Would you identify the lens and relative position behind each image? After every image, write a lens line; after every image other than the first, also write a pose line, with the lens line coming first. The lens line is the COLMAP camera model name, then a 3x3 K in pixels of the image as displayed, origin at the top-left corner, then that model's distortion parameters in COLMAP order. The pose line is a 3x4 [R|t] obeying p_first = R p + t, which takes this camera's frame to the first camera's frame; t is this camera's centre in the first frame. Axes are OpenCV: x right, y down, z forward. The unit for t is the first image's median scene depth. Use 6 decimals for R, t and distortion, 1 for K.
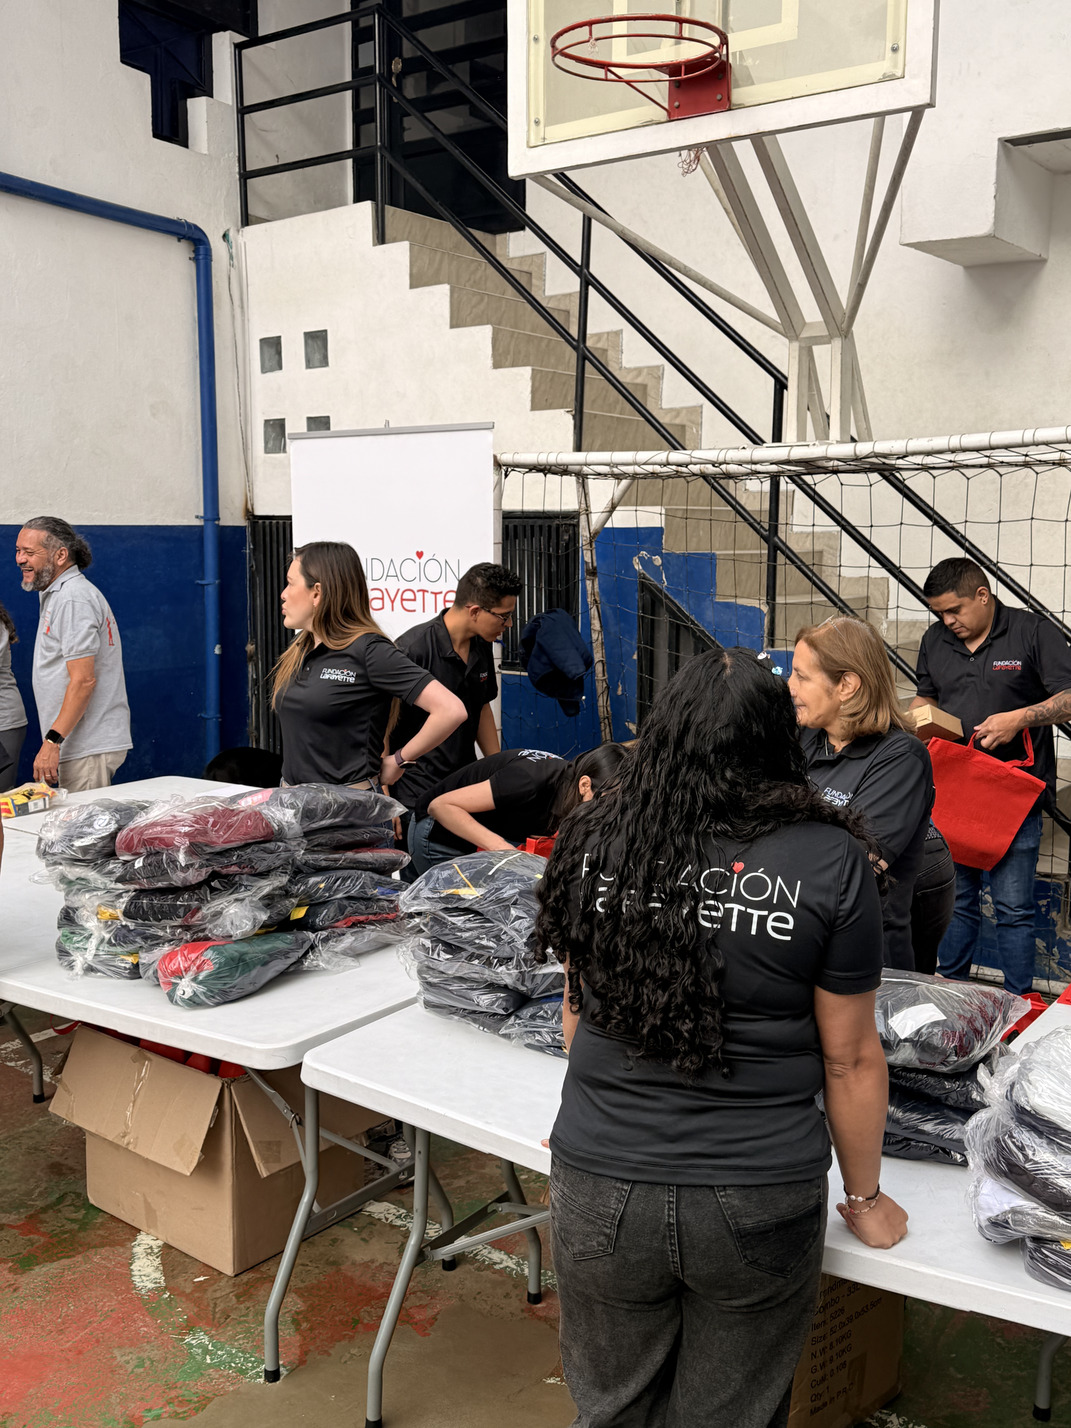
lens RADIAL K [[1380.8, 0, 535.5], [0, 1380.8, 714.0], [0, 0, 1]] dist [0.139454, -0.283450]
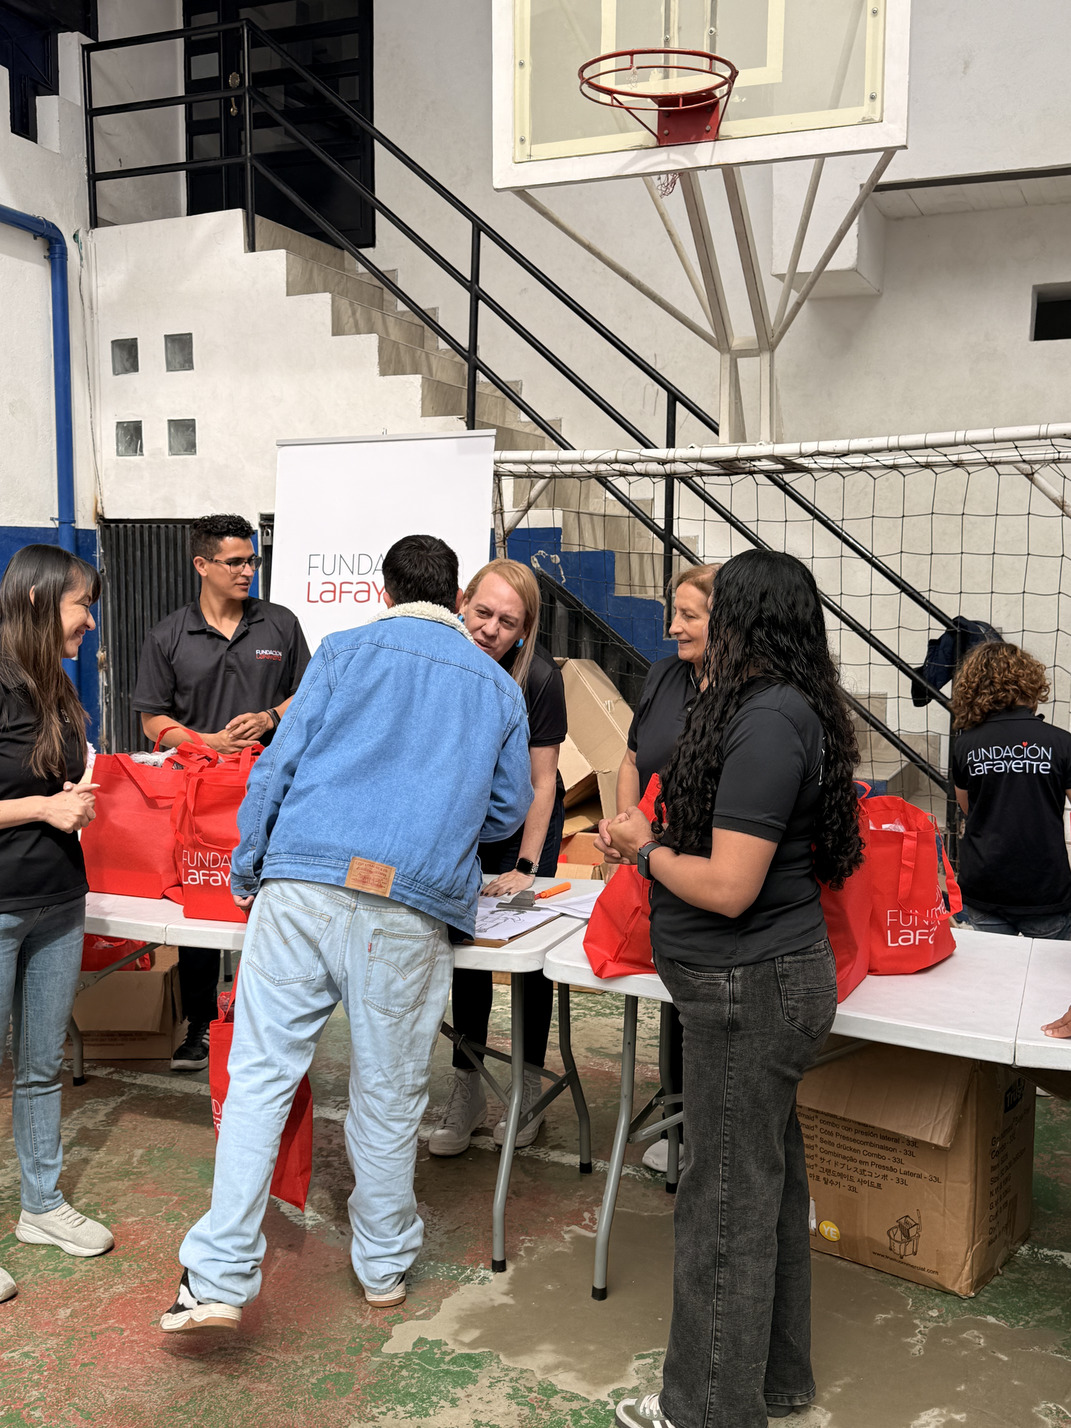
lens RADIAL K [[1380.8, 0, 535.5], [0, 1380.8, 714.0], [0, 0, 1]] dist [0.139454, -0.283450]
pose [[0.973422, -0.023171, 0.227843, -0.155785], [0.028791, 0.999357, -0.021374, 0.028011], [-0.227202, 0.027366, 0.973463, -0.027719]]
